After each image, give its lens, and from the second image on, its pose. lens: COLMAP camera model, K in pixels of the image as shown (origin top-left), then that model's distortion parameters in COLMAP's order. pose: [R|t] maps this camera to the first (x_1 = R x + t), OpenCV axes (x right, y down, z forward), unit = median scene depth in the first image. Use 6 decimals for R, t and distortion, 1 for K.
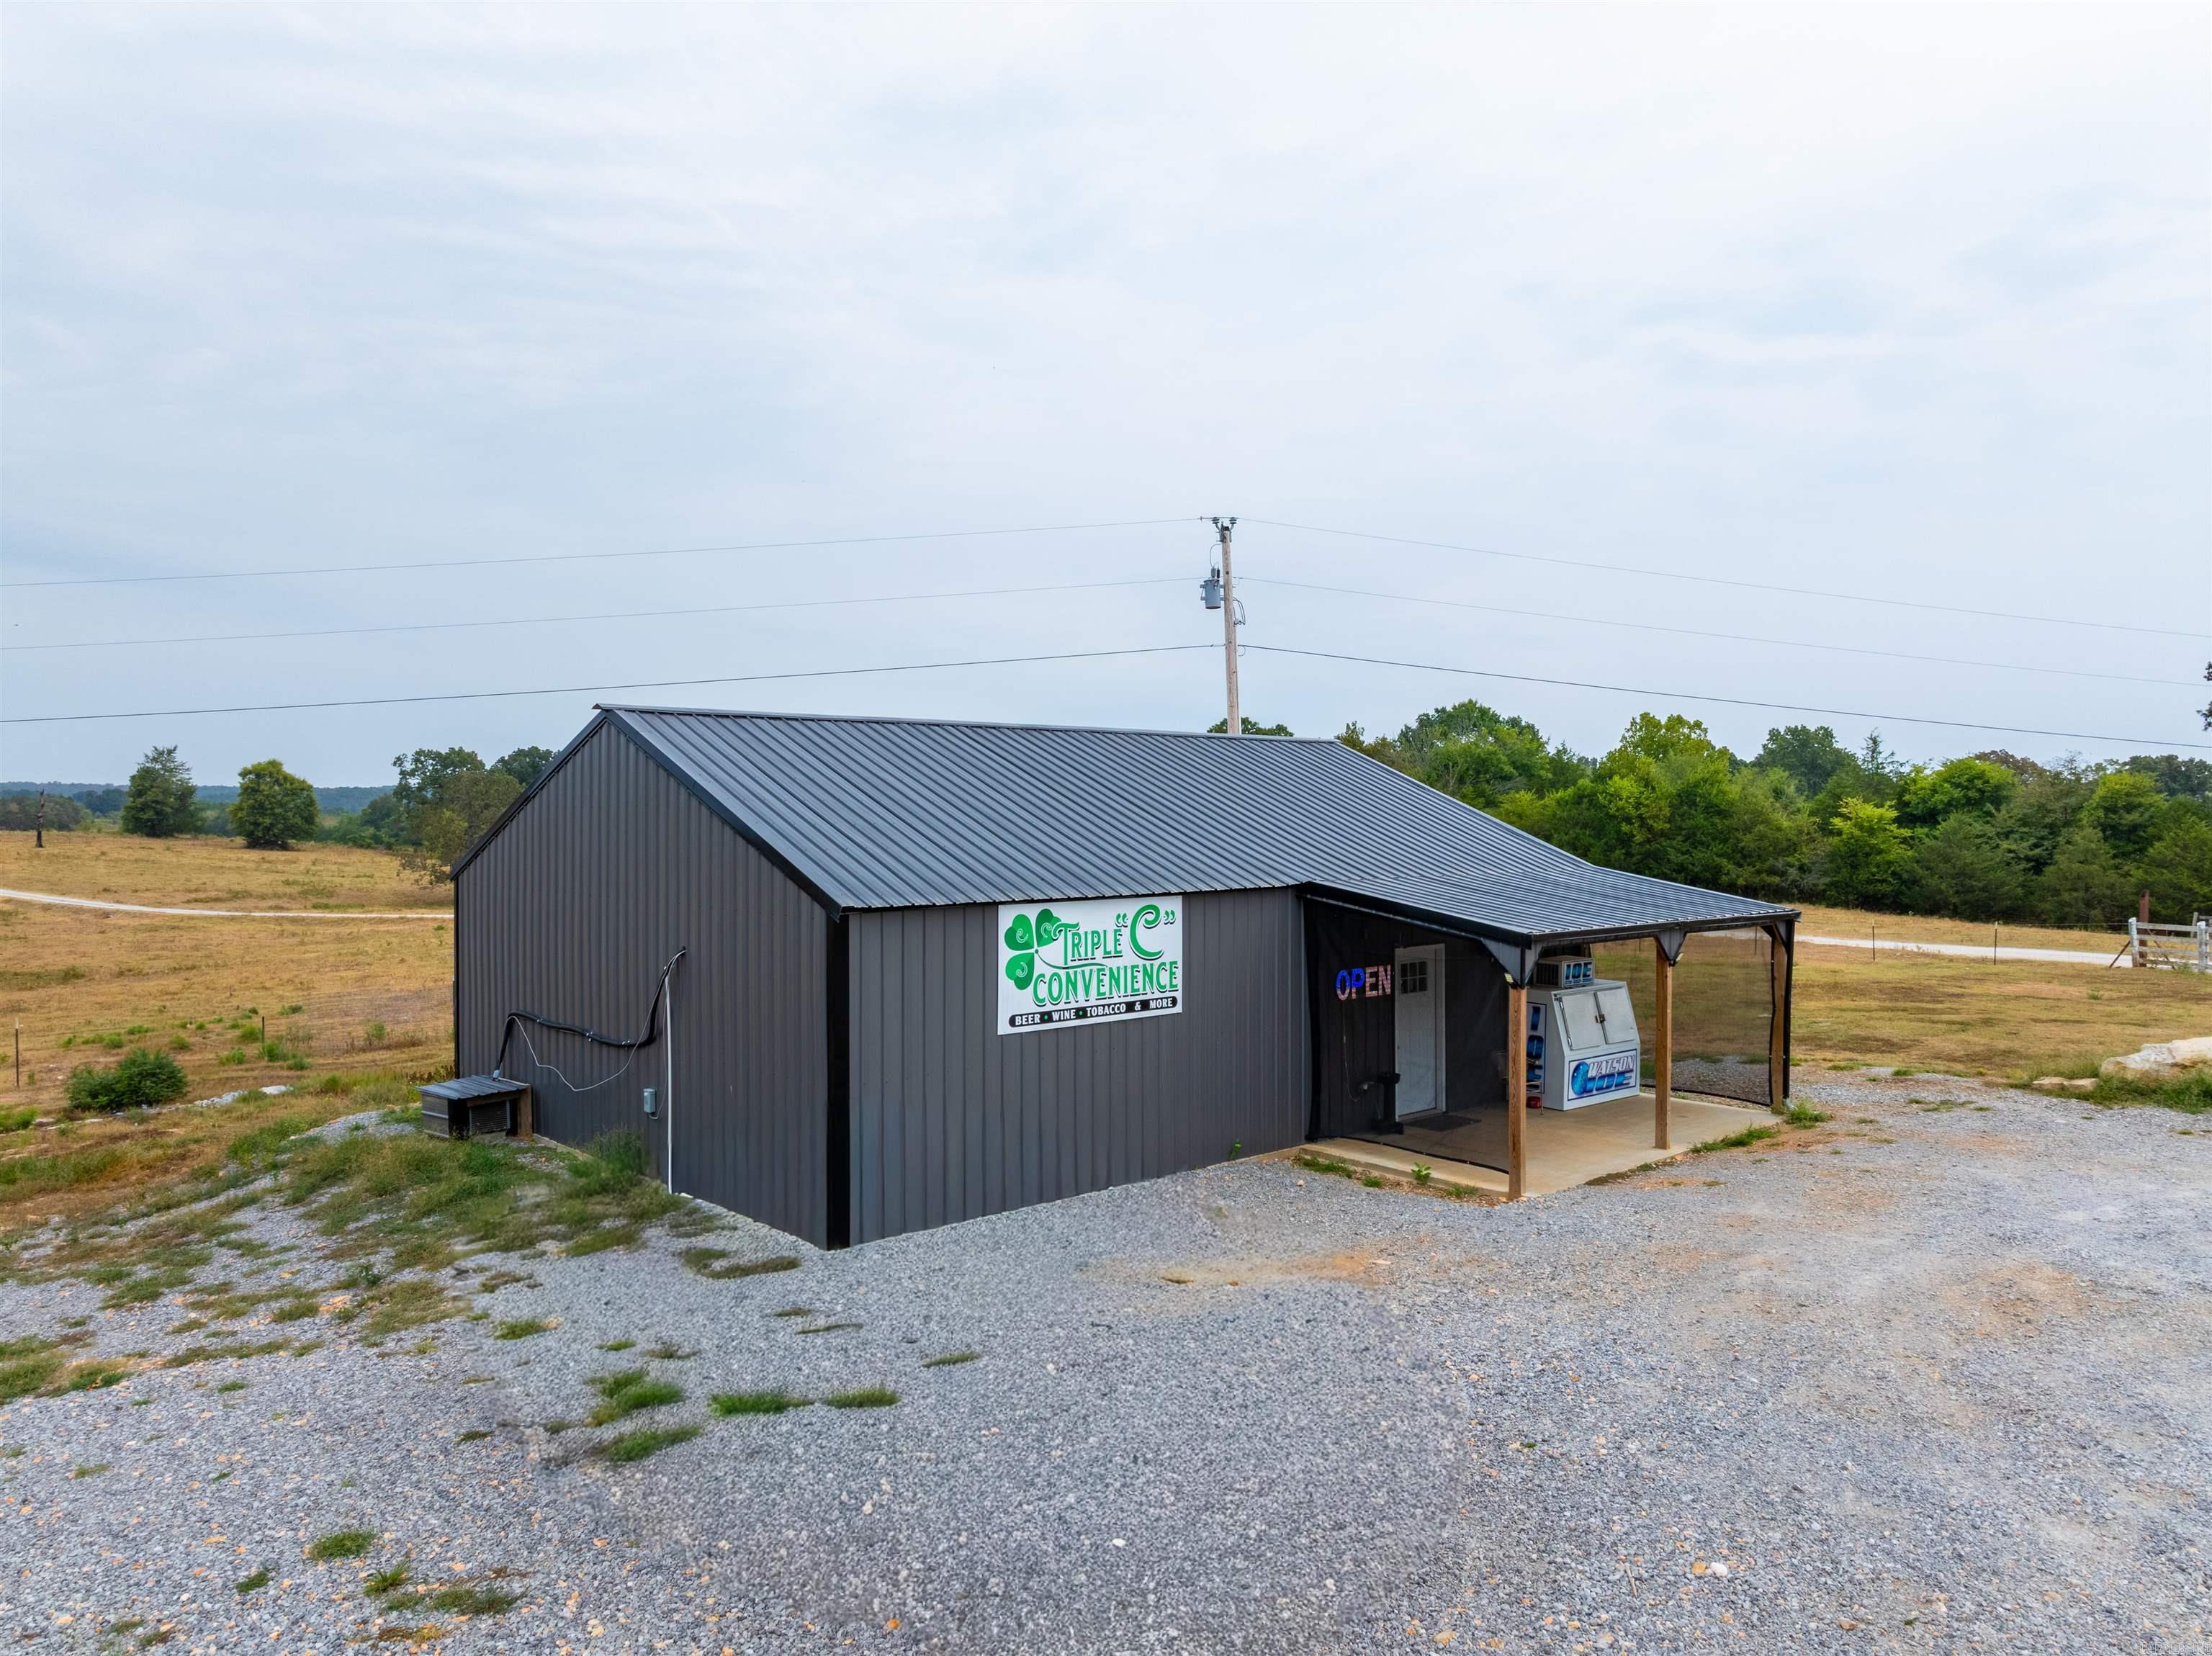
lens RADIAL K [[1547.6, 0, 1116.6], [0, 1547.6, 819.2], [0, 0, 1]] dist [-0.025315, 0.006854]
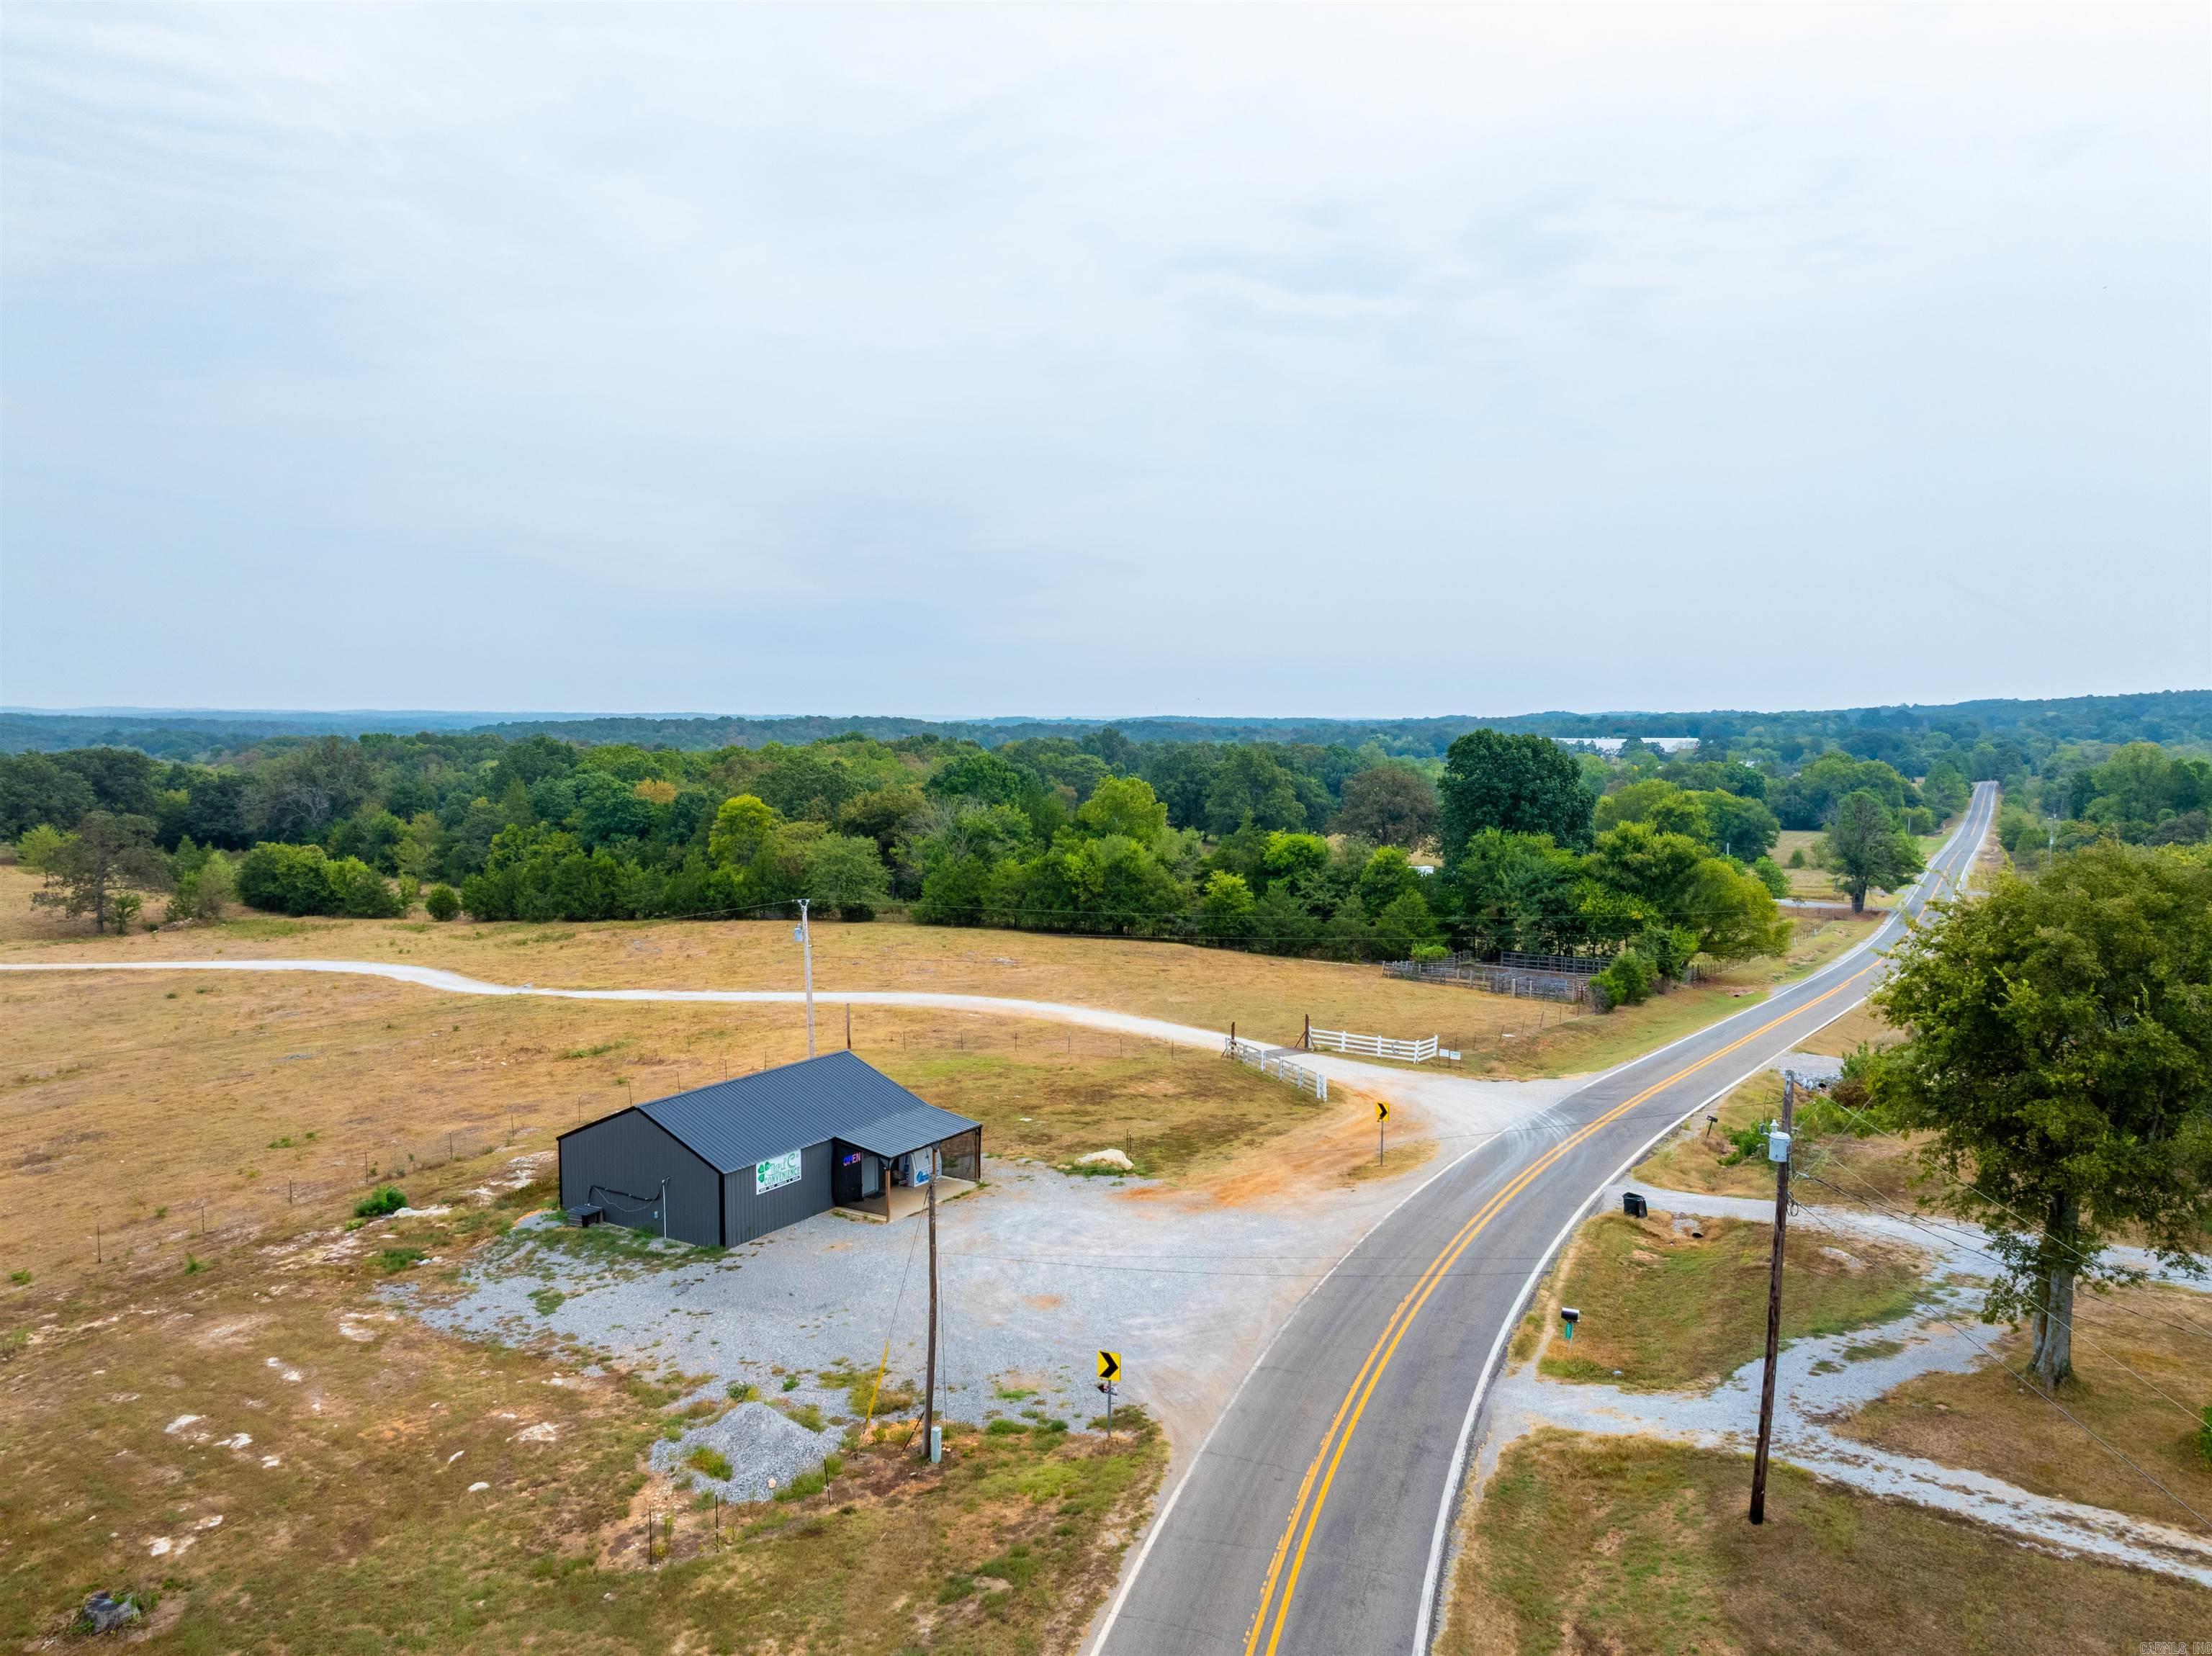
lens RADIAL K [[1546.7, 0, 1131.4], [0, 1546.7, 829.4], [0, 0, 1]] dist [-0.035927, 0.034522]
pose [[0.957558, -0.014118, 0.287896, -0.257669], [-0.003310, 0.998195, 0.059960, -0.958759], [-0.288222, -0.058368, 0.955783, -2.784669]]
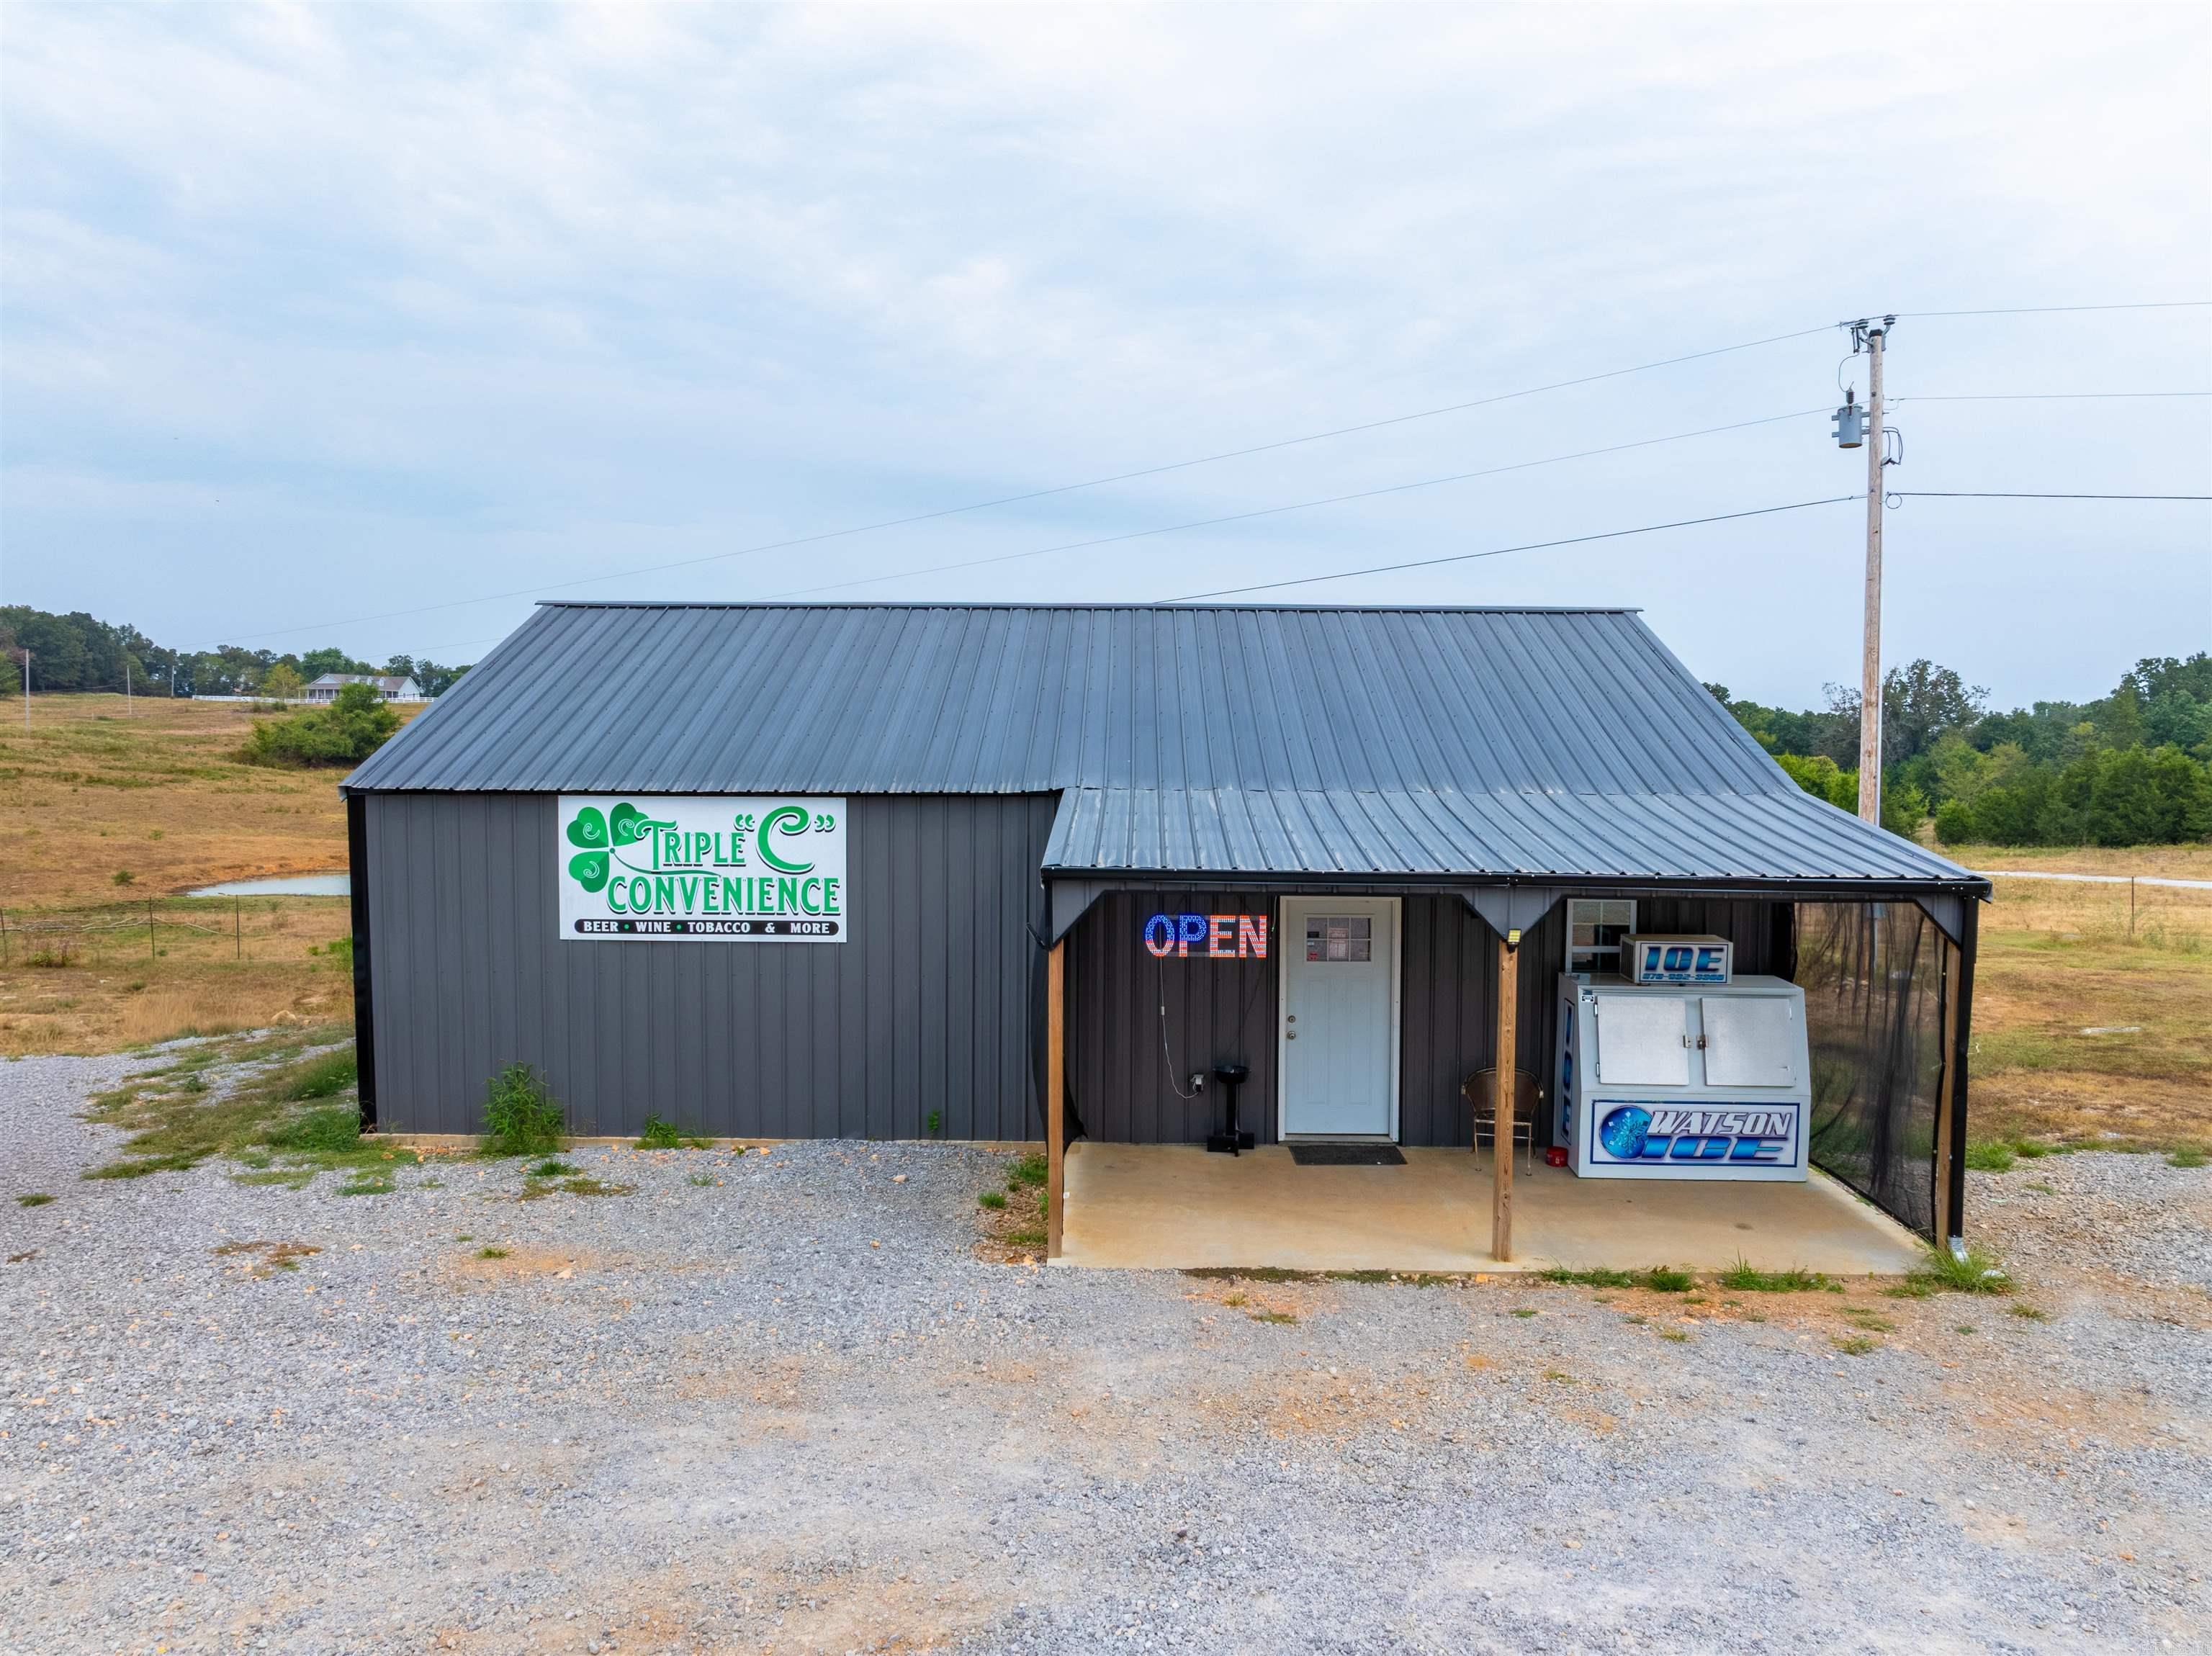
lens RADIAL K [[1547.6, 0, 1116.6], [0, 1547.6, 819.2], [0, 0, 1]] dist [-0.025315, 0.006854]
pose [[0.726375, 0.038710, -0.686208, 0.701365], [-0.011042, 0.998941, 0.044663, 0.023271], [0.687210, -0.024865, 0.726033, 0.517785]]
